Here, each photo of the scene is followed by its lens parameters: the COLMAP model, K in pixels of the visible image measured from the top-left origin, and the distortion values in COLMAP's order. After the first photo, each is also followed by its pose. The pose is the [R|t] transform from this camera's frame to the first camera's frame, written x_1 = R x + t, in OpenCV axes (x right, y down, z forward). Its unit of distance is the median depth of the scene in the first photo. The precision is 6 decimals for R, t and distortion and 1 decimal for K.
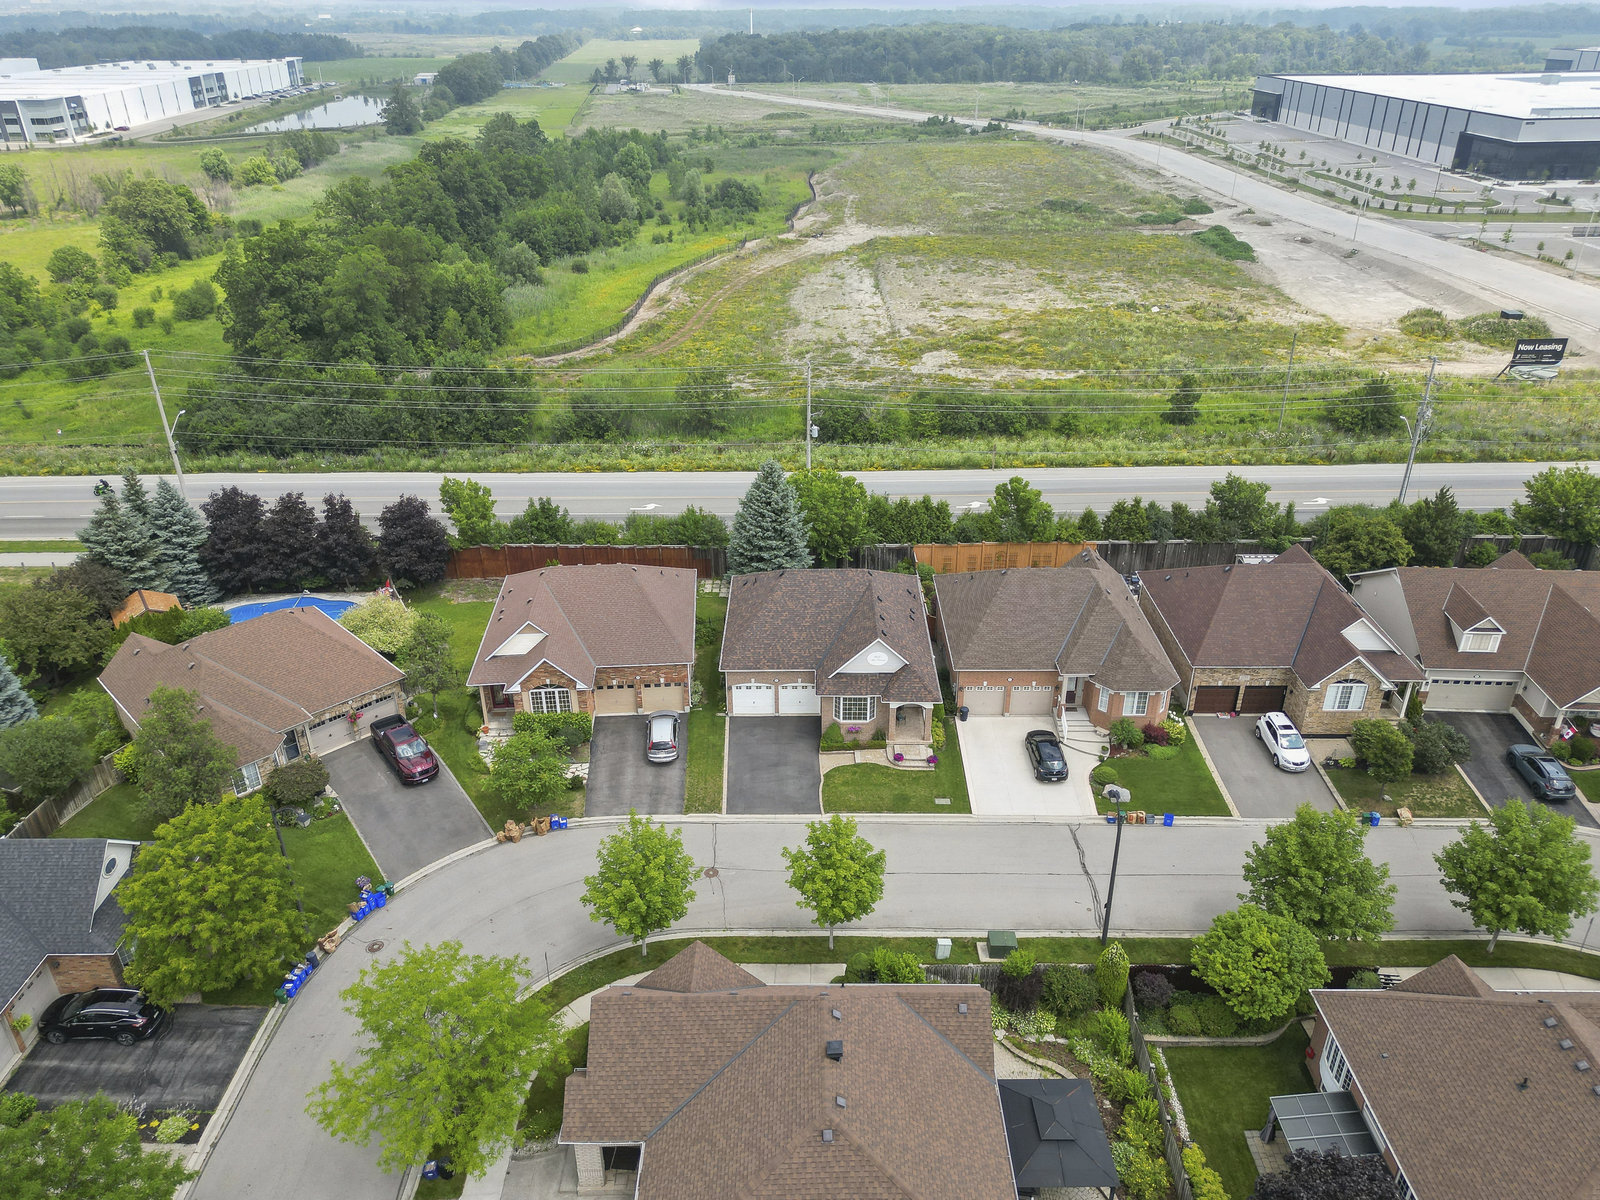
lens RADIAL K [[1137.9, 0, 802.6], [0, 1137.9, 582.9], [0, 0, 1]] dist [0.080204, -0.085621]
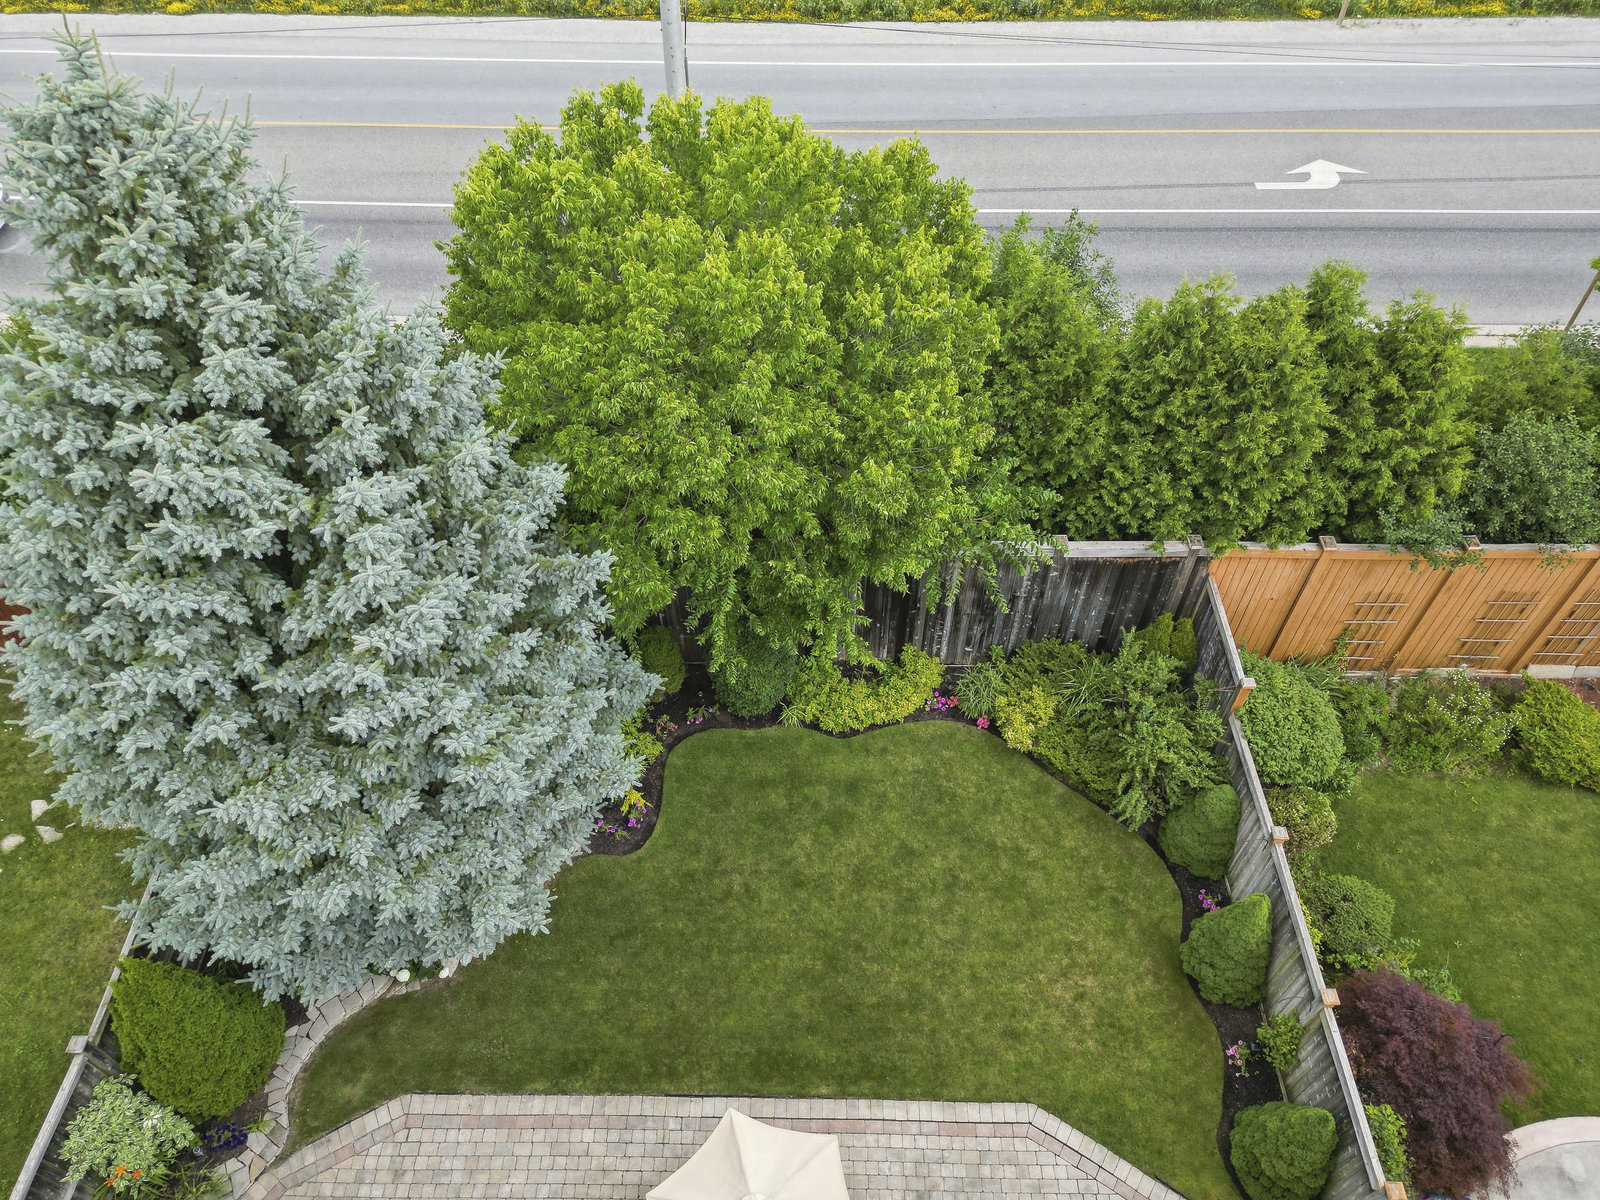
lens RADIAL K [[1120.3, 0, 808.9], [0, 1120.3, 613.4], [0, 0, 1]] dist [0.072803, -0.067448]
pose [[0.999898, 0.014227, -0.000866, 0.024293], [-0.012705, 0.917178, 0.398275, -0.073502], [0.006460, -0.398223, 0.917266, 0.634049]]
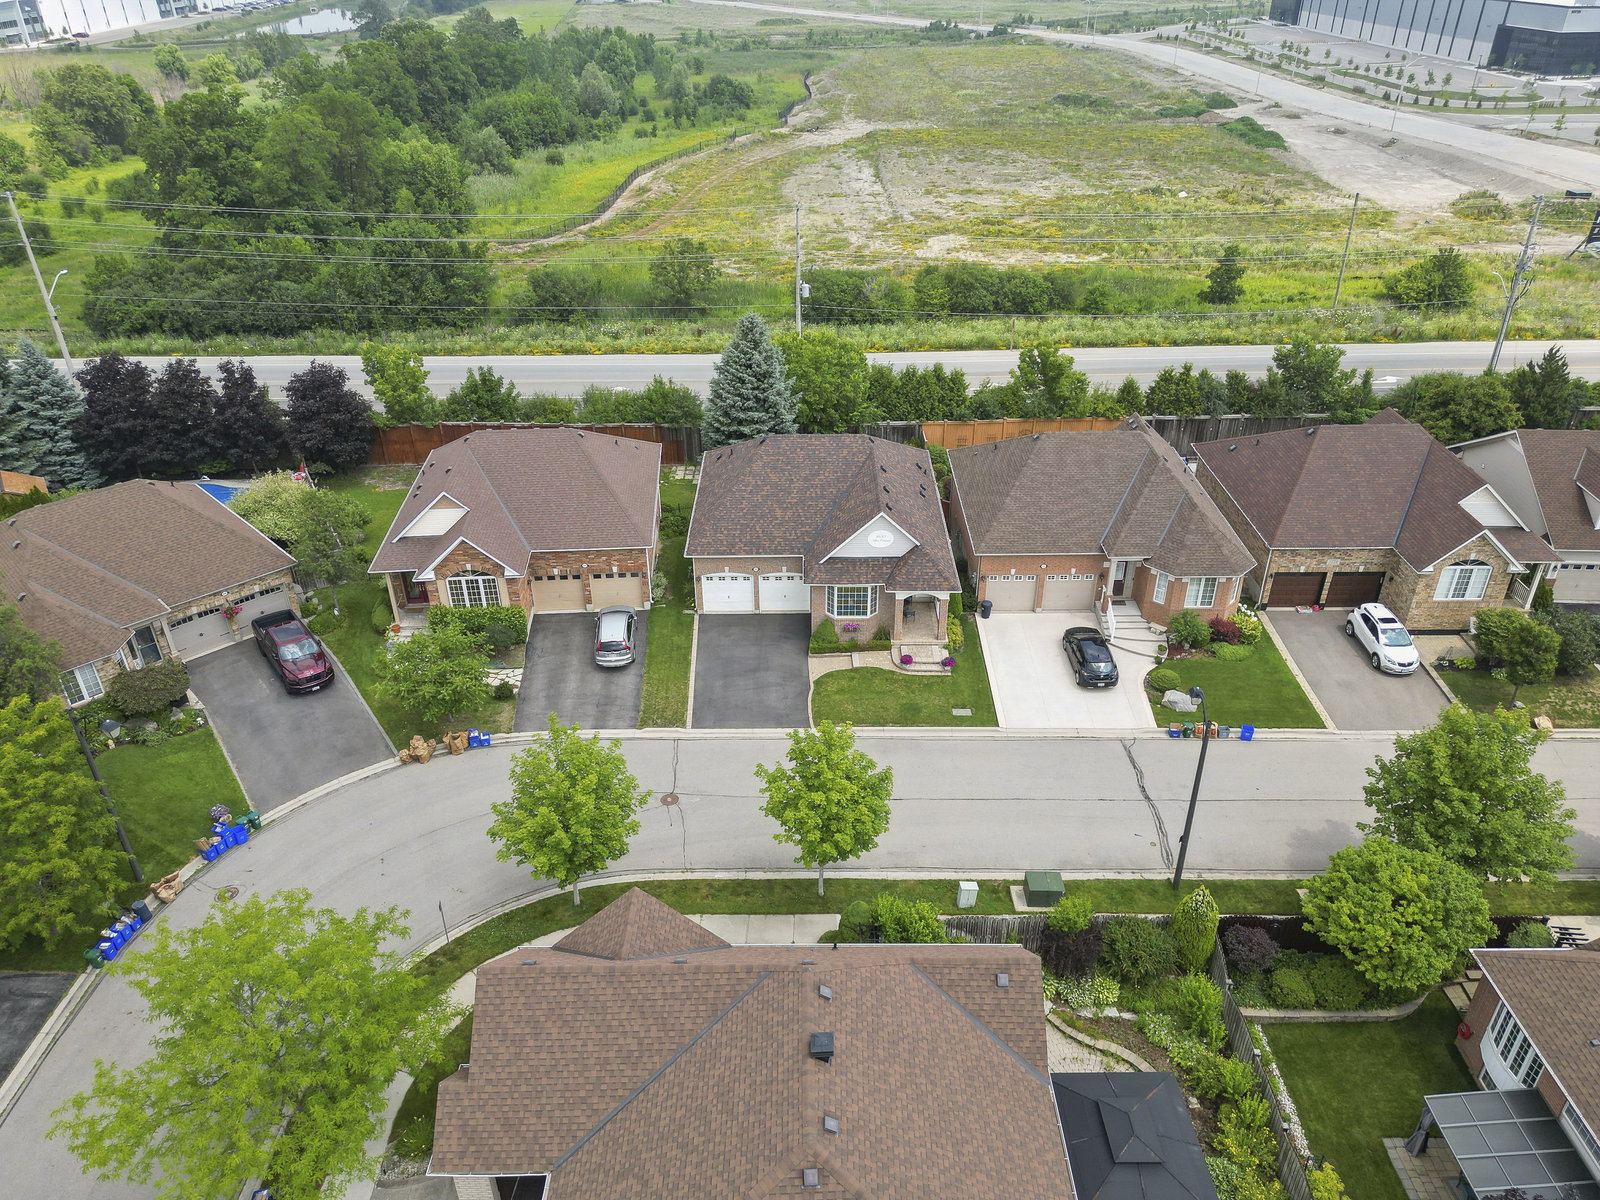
lens RADIAL K [[1126.4, 0, 801.8], [0, 1126.4, 600.0], [0, 0, 1]] dist [0.071222, -0.071947]
pose [[0.999995, -0.003102, 0.000214, 0.005628], [0.003080, 0.997774, 0.066612, 0.032448], [-0.000420, -0.066611, 0.997779, 0.117047]]
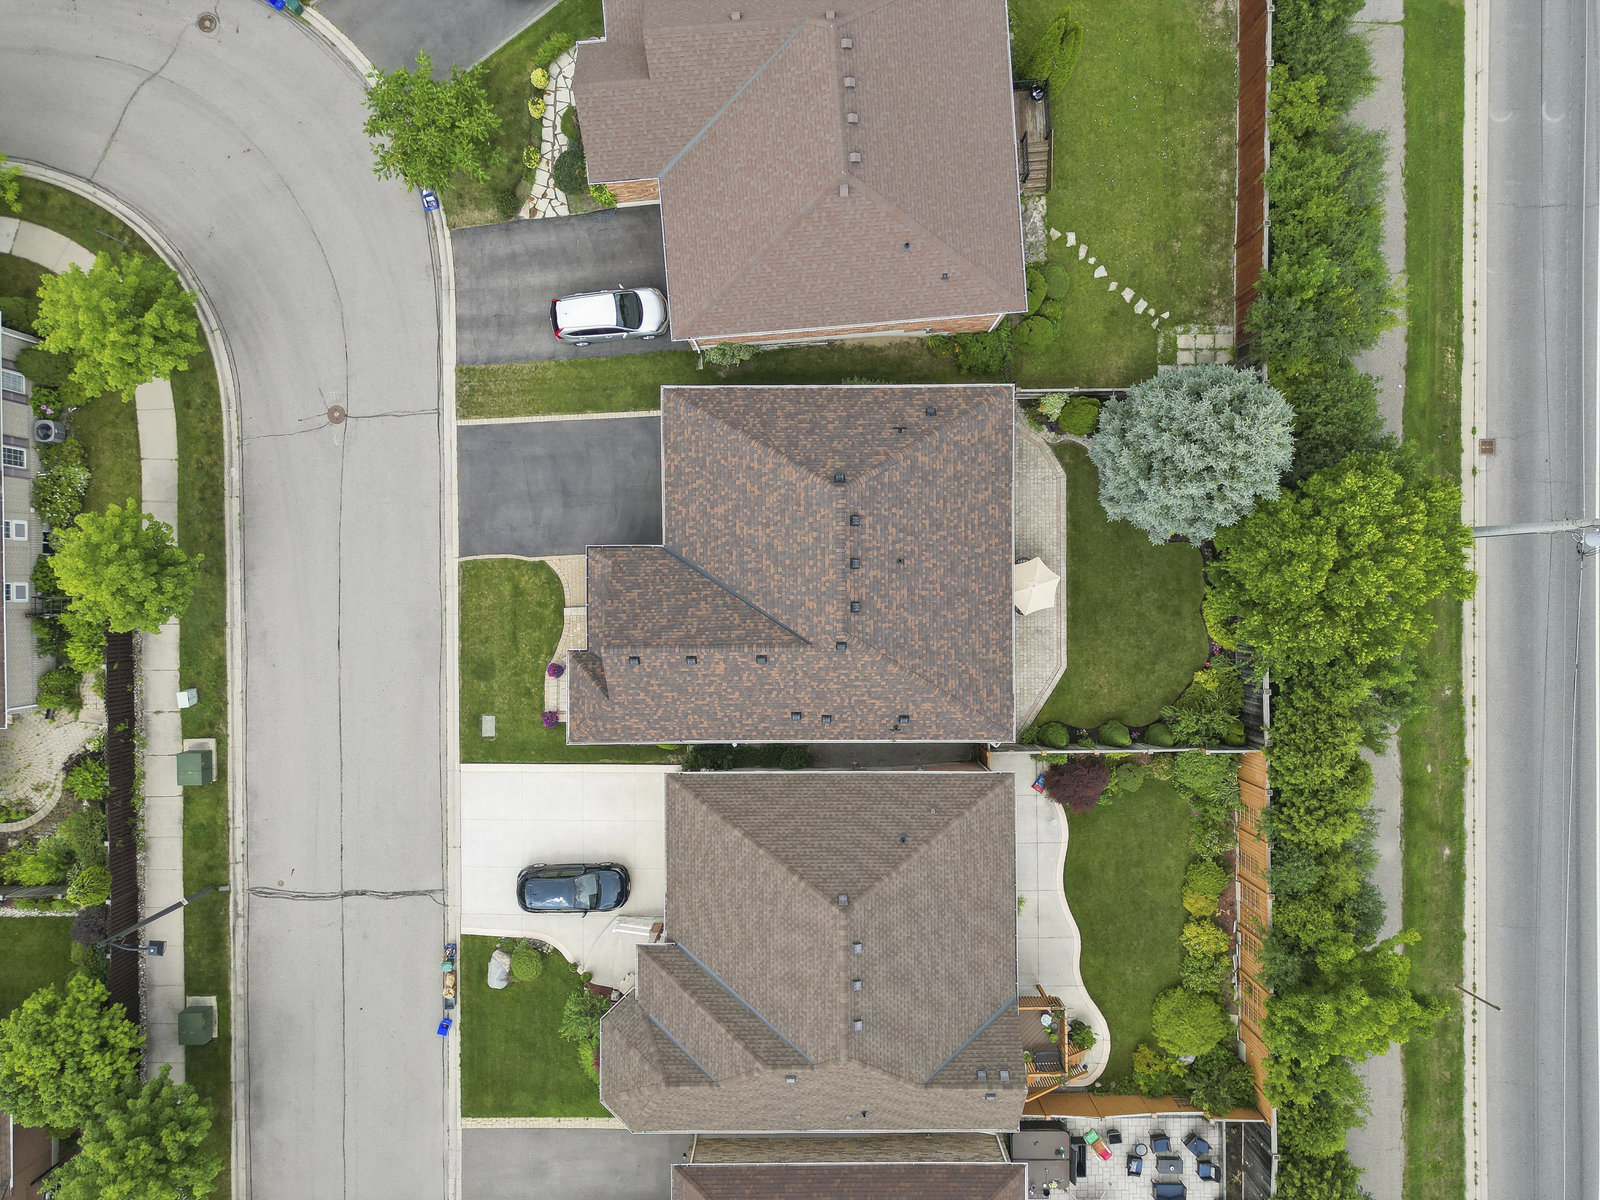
lens RADIAL K [[1126.4, 0, 801.8], [0, 1126.4, 600.0], [0, 0, 1]] dist [0.071222, -0.071947]
pose [[0.008795, 0.999826, 0.016439, 0.018029], [-0.445575, -0.010799, 0.895180, -0.289254], [0.895202, -0.015198, 0.445402, 0.466406]]
